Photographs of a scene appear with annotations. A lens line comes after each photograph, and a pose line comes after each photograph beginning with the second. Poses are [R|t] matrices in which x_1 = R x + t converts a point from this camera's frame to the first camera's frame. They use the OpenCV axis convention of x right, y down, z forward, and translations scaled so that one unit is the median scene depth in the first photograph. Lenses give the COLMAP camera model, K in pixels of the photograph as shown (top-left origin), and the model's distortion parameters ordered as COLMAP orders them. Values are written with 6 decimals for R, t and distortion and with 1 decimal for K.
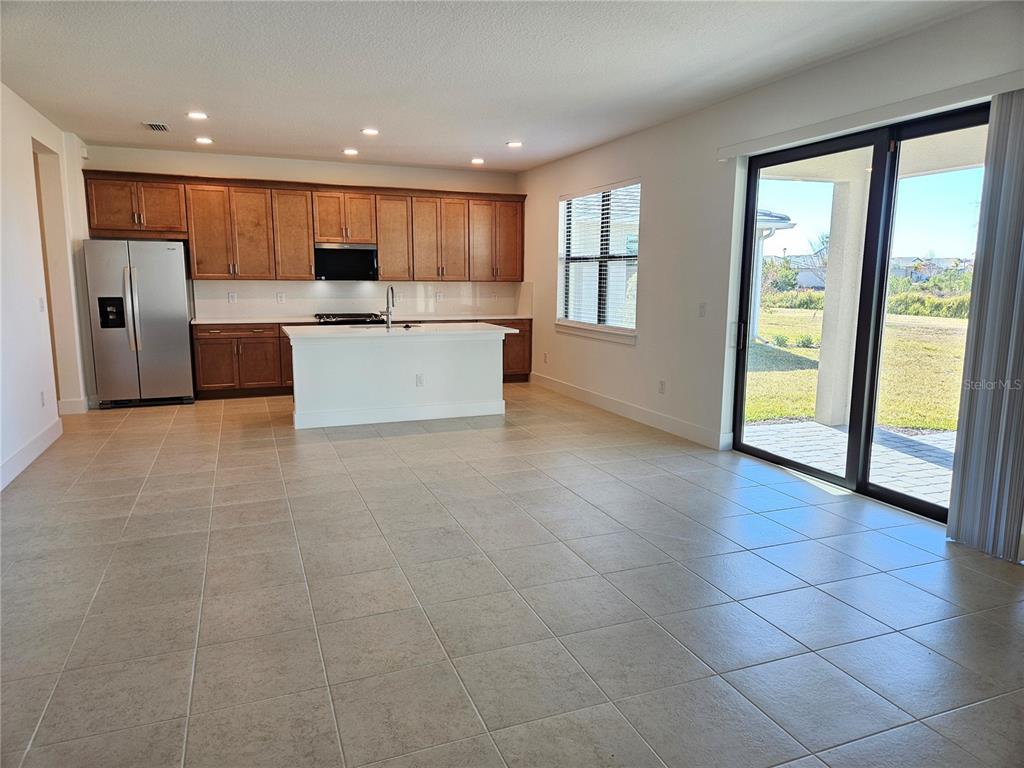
lens RADIAL K [[694.4, 0, 512.0], [0, 694.4, 384.0], [0, 0, 1]] dist [0.084235, -0.078249]
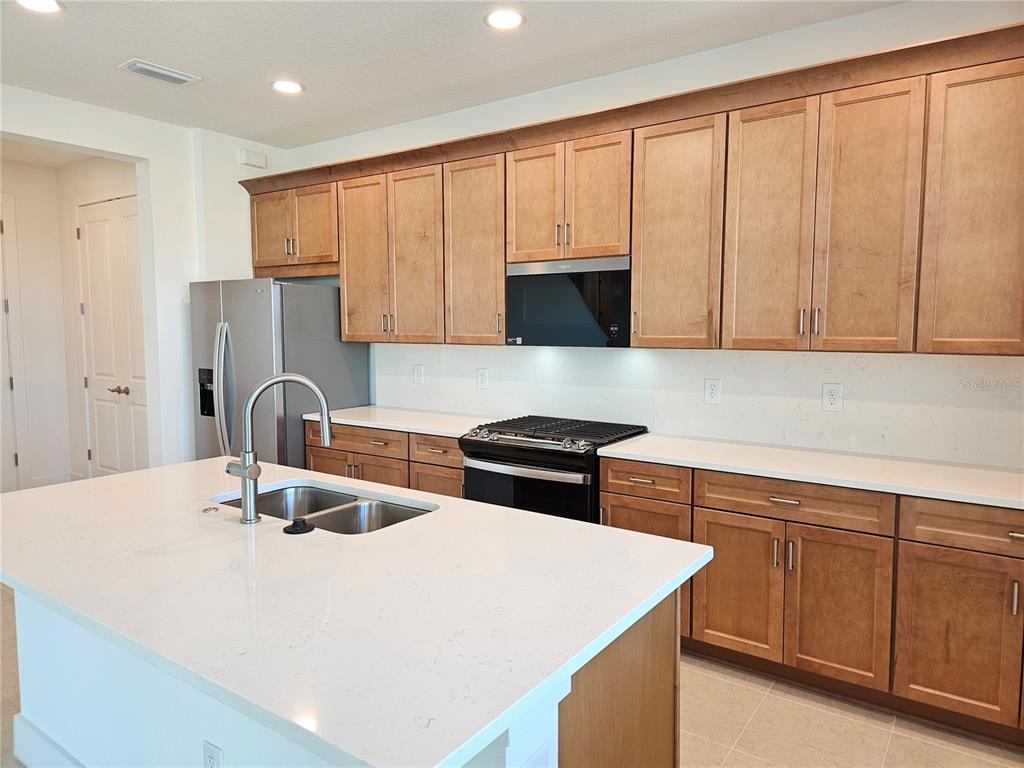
lens RADIAL K [[670.3, 0, 533.4], [0, 670.3, 374.2], [0, 0, 1]] dist [0.051053, -0.000312]
pose [[0.561257, 0.069504, -0.824718, 0.097646], [-0.105002, 0.994395, 0.012345, -0.142690], [0.820954, 0.079668, 0.565410, 0.801300]]
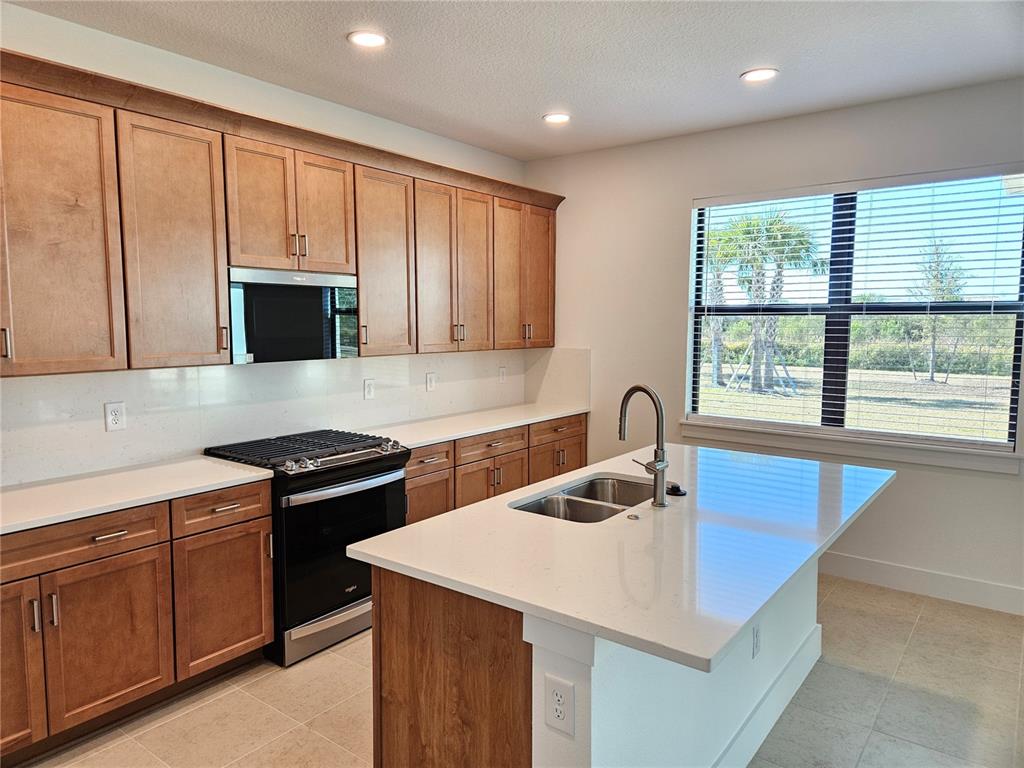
lens RADIAL K [[694.4, 0, 512.0], [0, 694.4, 384.0], [0, 0, 1]] dist [0.084235, -0.078249]
pose [[0.853017, -0.053076, 0.519178, -0.366118], [0.083504, 0.995879, -0.035389, -0.116658], [-0.515160, 0.073541, 0.853933, 0.622154]]
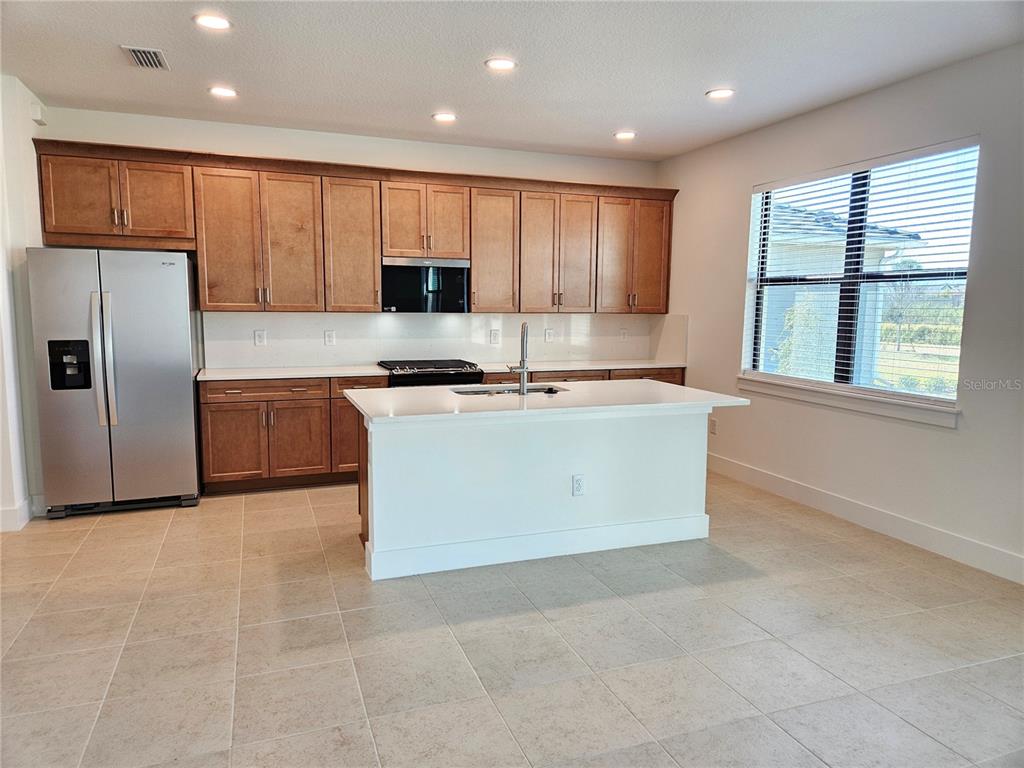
lens RADIAL K [[696.0, 0, 507.5], [0, 696.0, 387.2], [0, 0, 1]] dist [0.089739, -0.084121]
pose [[0.999727, 0.007075, -0.022266, -0.151079], [-0.007809, 0.999424, -0.033040, -0.057212], [0.022019, 0.033204, 0.999206, 0.346847]]
